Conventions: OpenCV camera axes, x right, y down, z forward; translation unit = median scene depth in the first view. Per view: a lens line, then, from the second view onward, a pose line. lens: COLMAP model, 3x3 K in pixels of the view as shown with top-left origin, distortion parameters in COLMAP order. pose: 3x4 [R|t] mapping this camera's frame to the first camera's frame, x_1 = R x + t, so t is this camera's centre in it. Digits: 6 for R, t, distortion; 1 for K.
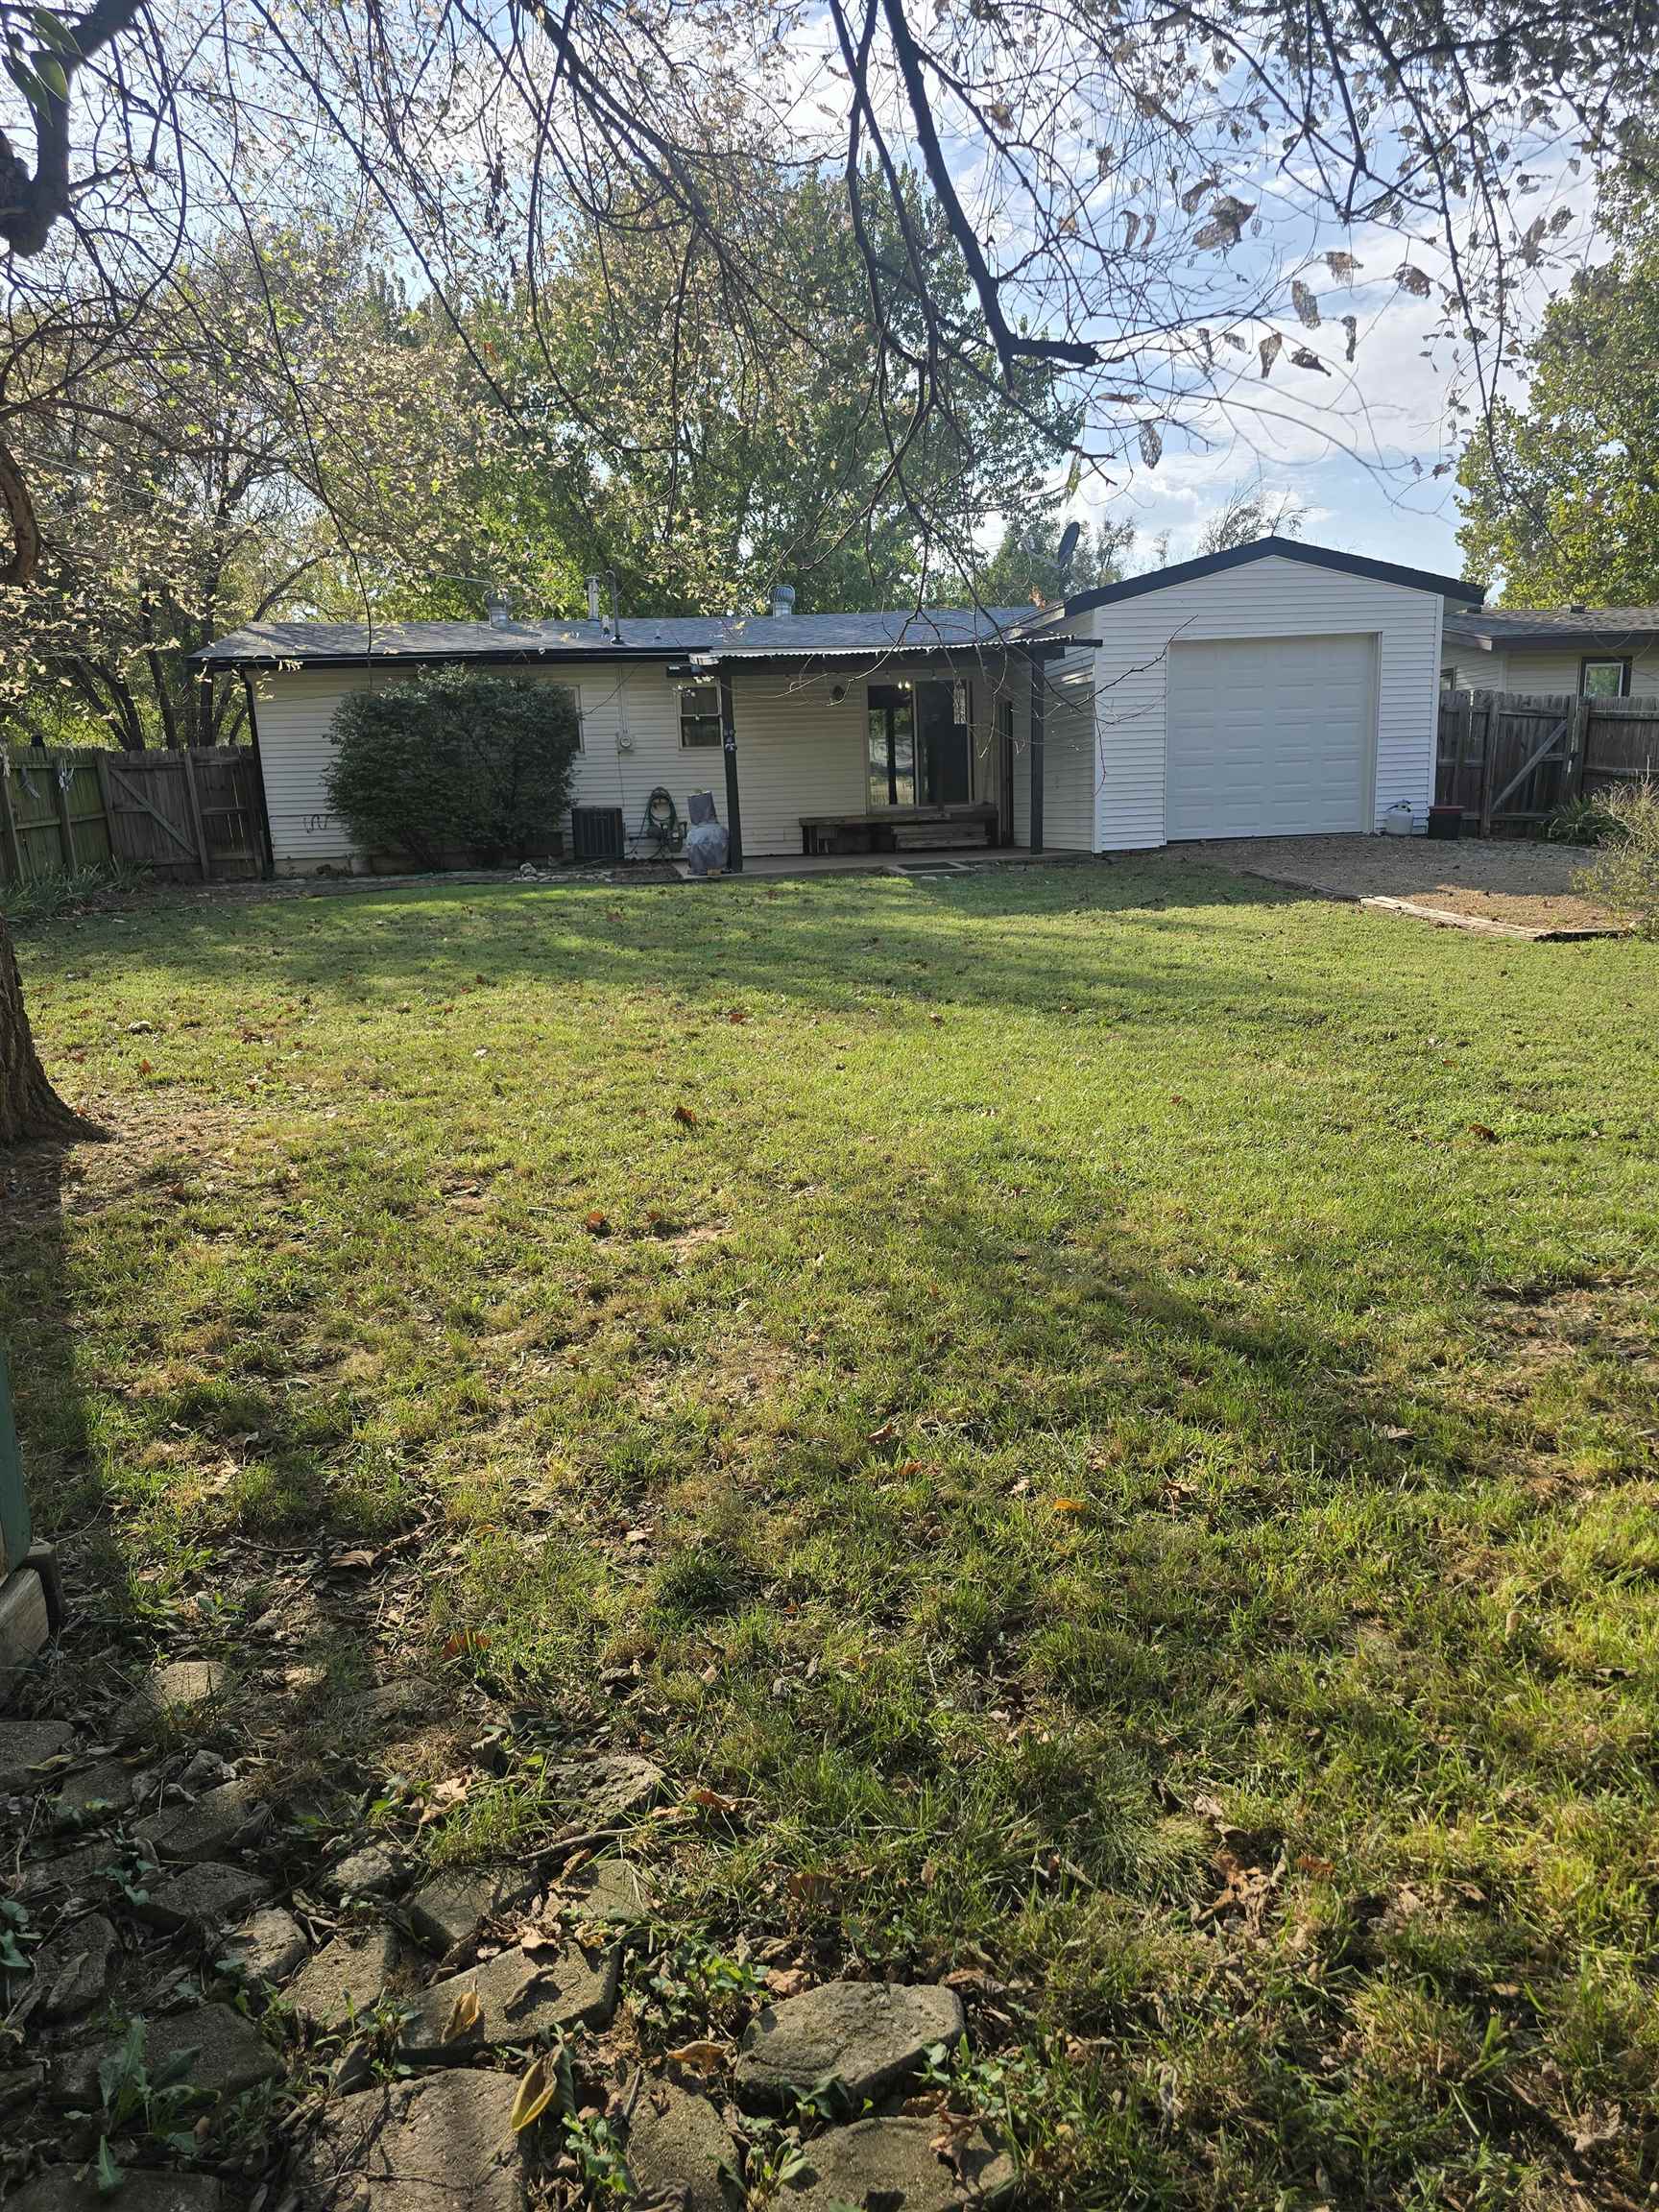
lens RADIAL K [[1493.1, 0, 838.0], [0, 1493.1, 1134.8], [0, 0, 1]] dist [0.061696, -0.052281]
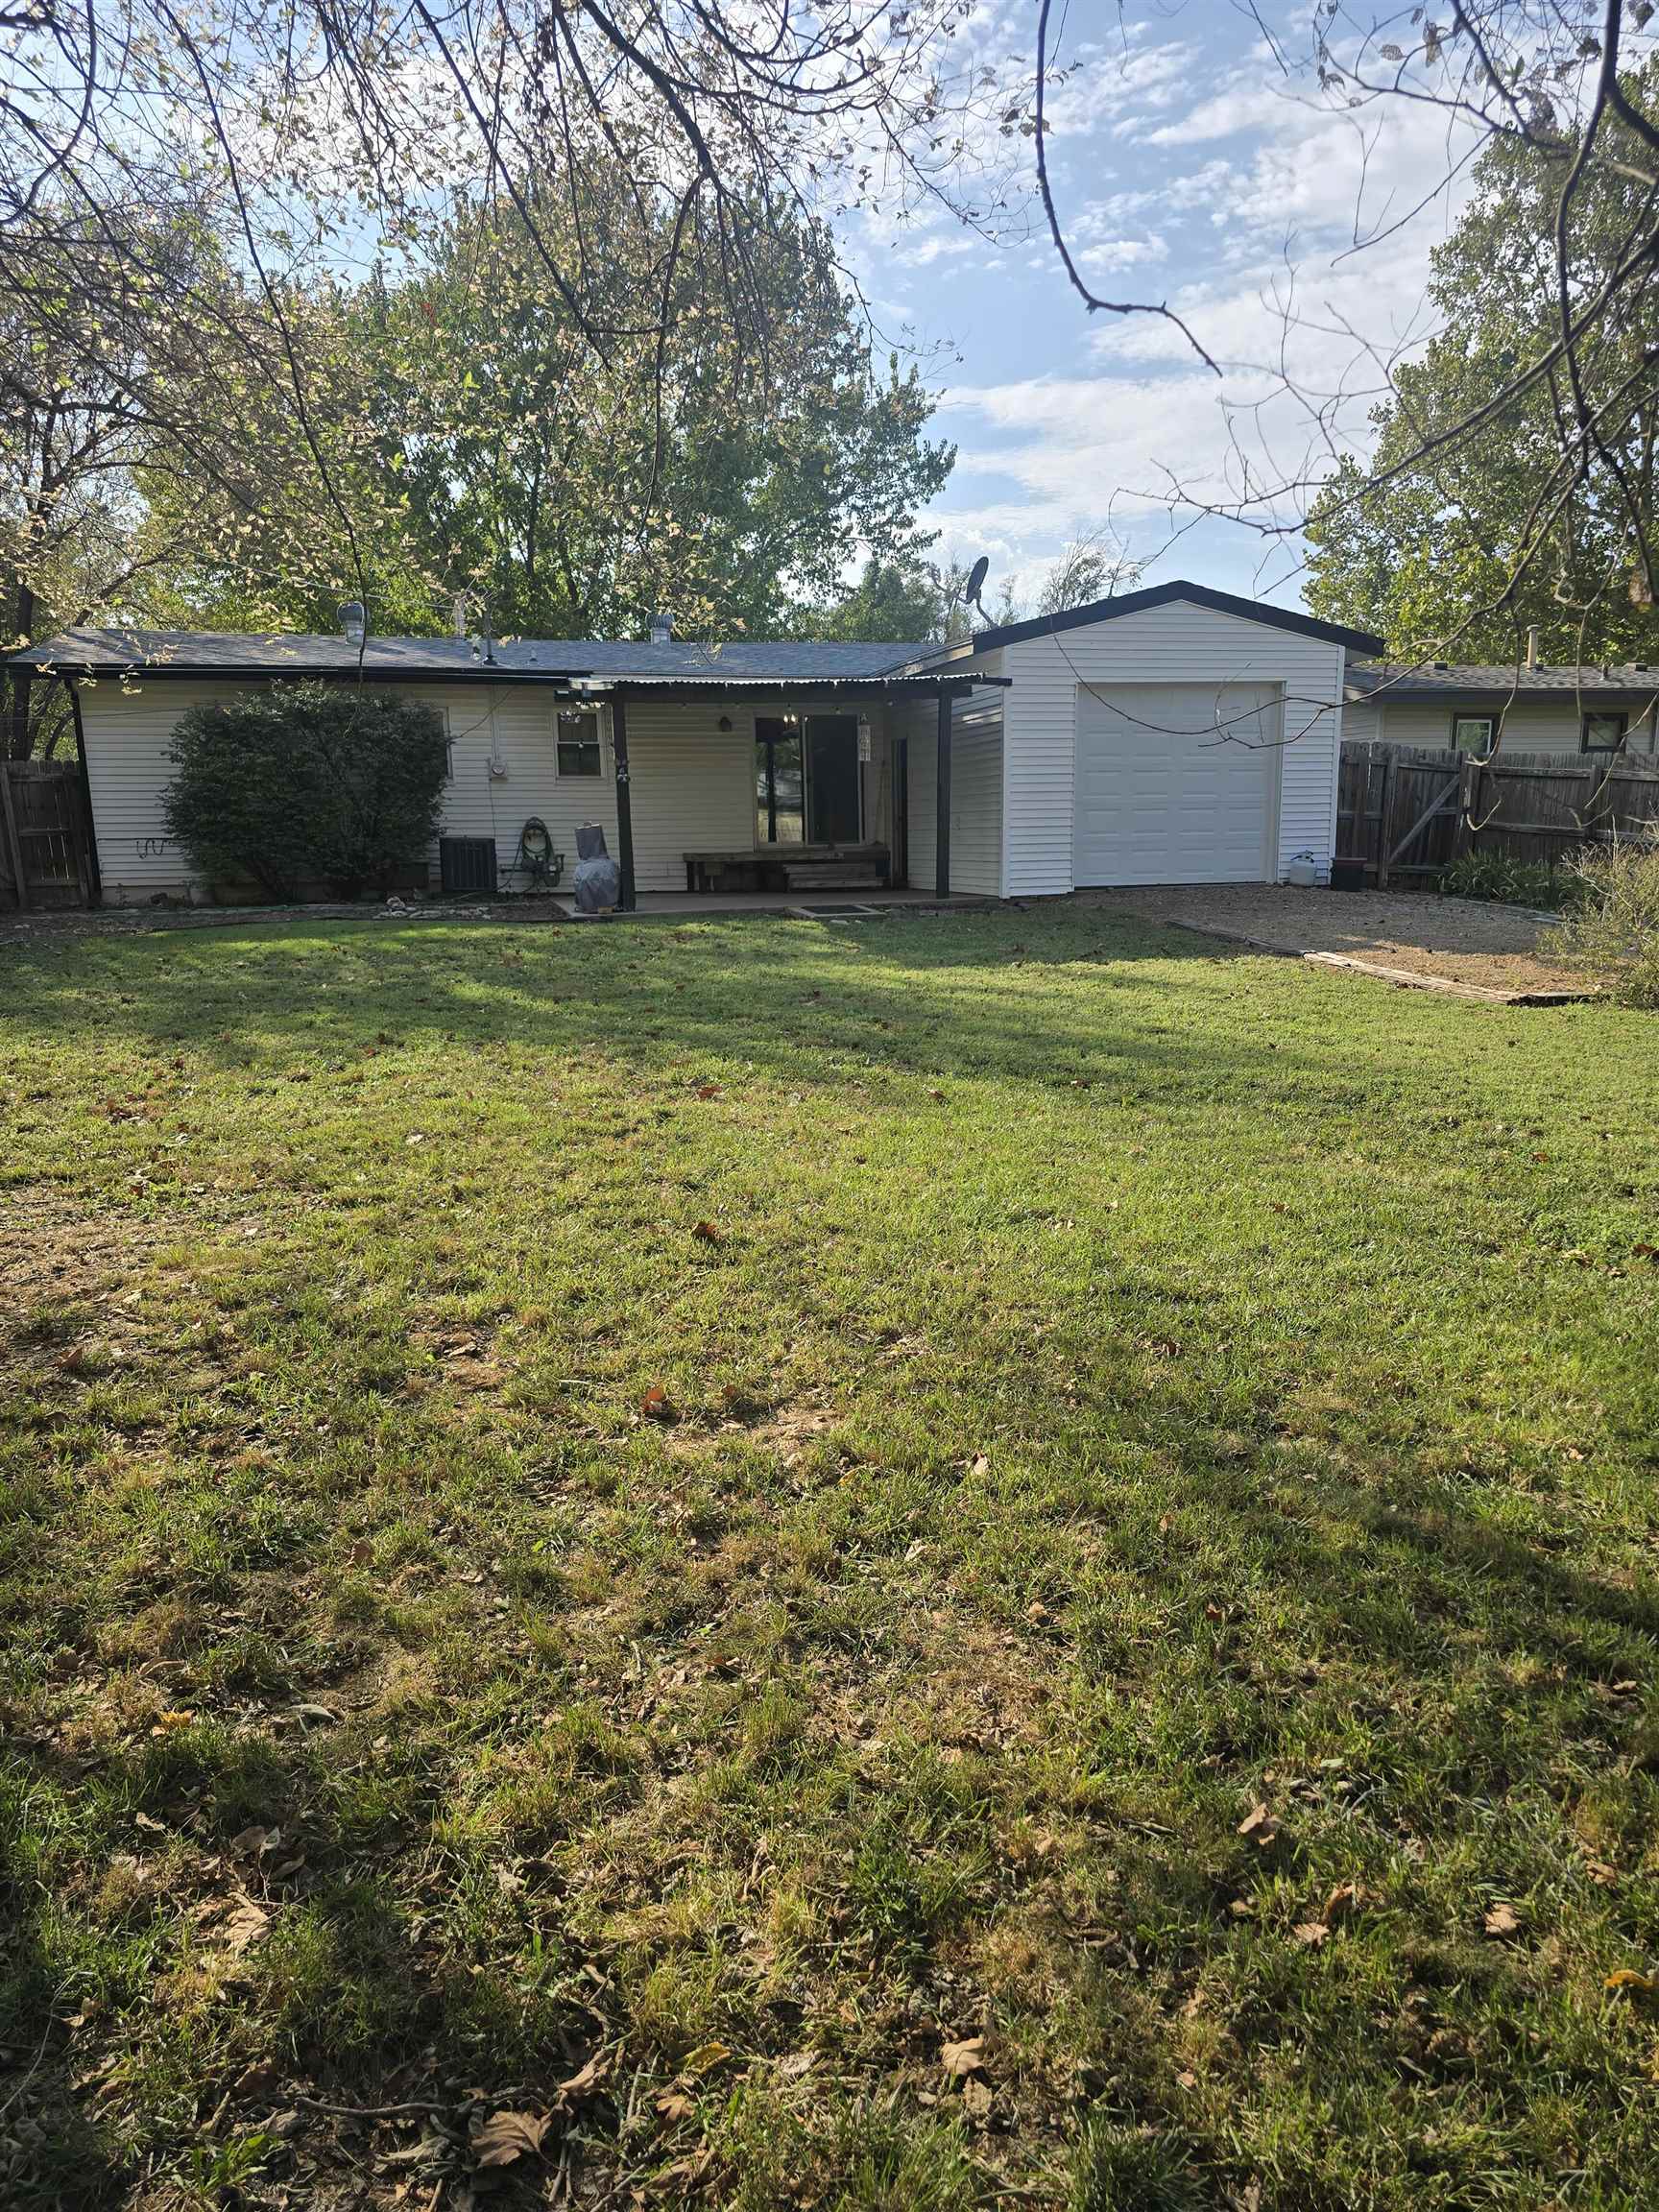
lens RADIAL K [[1486.5, 0, 843.9], [0, 1486.5, 1131.2], [0, 0, 1]] dist [0.063704, -0.069624]
pose [[0.993319, -0.000662, 0.115401, -0.140630], [0.003151, 0.999766, -0.021388, -0.058328], [-0.115360, 0.021608, 0.993089, 0.205998]]
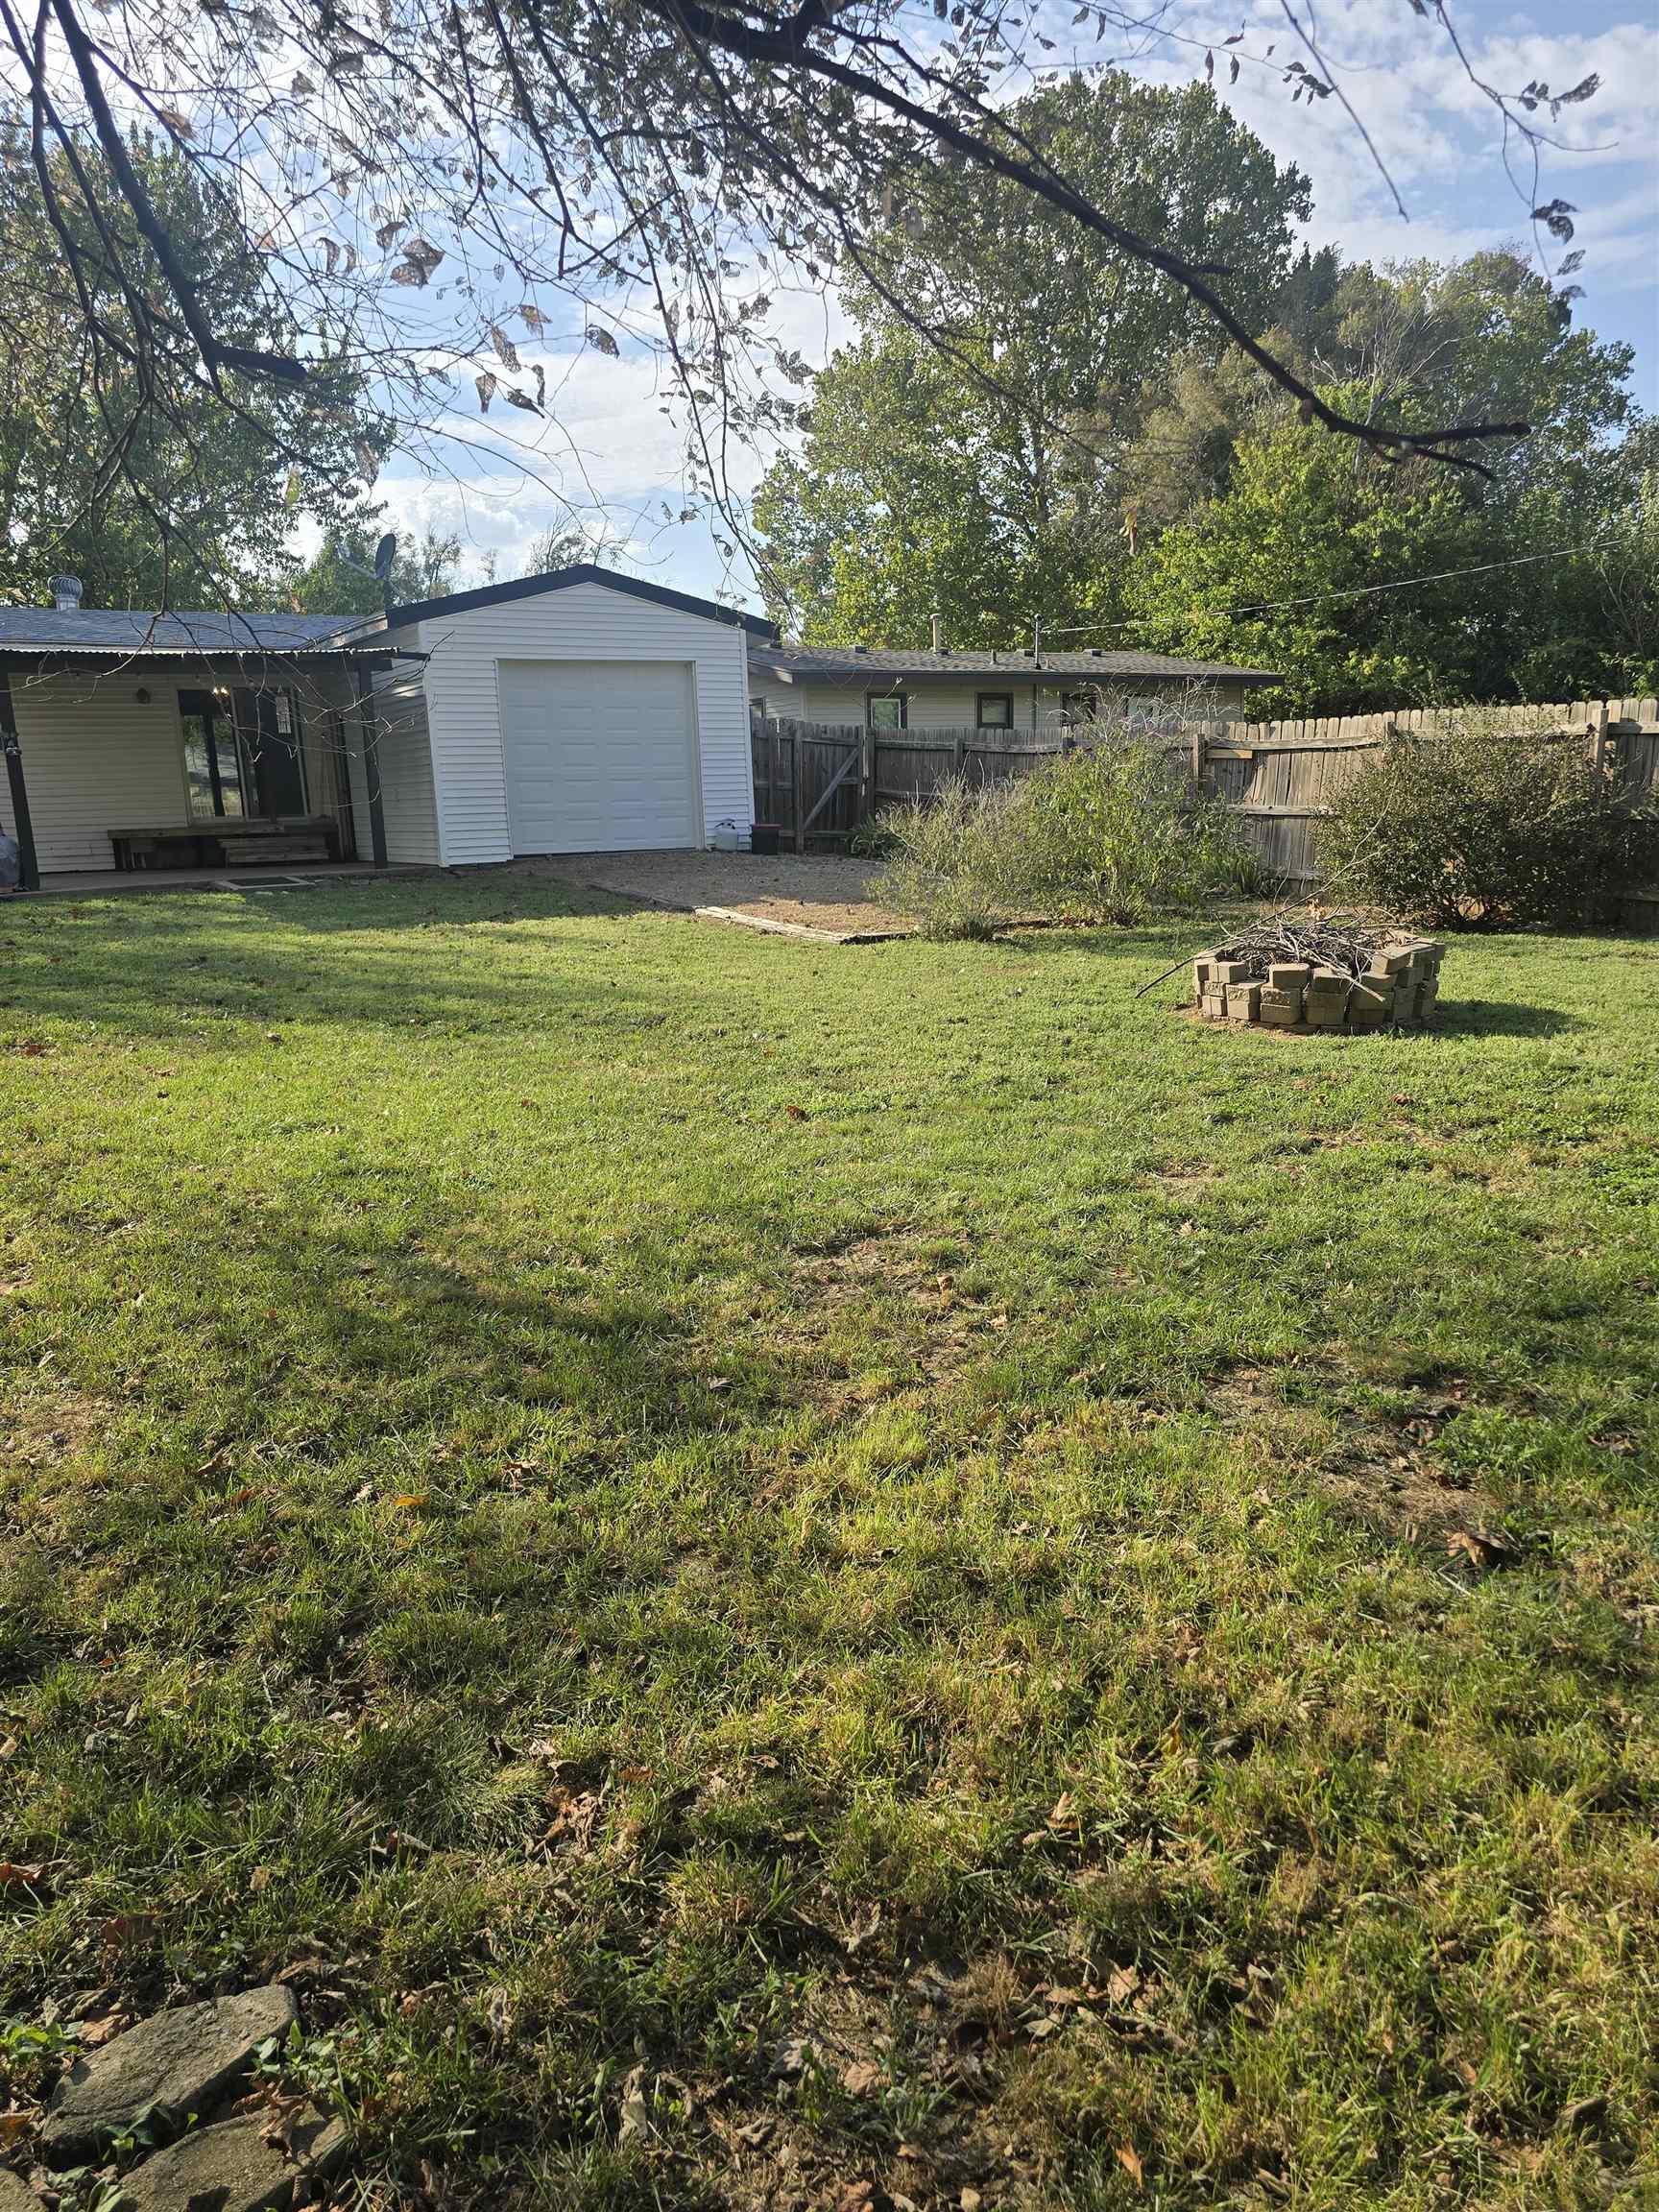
lens RADIAL K [[1494.4, 0, 819.4], [0, 1494.4, 1121.2], [0, 0, 1]] dist [0.058877, -0.053349]
pose [[0.919846, -0.075864, 0.384874, 0.019038], [0.083173, 0.996532, -0.002352, 0.009080], [-0.383360, 0.034175, 0.922966, -0.026378]]
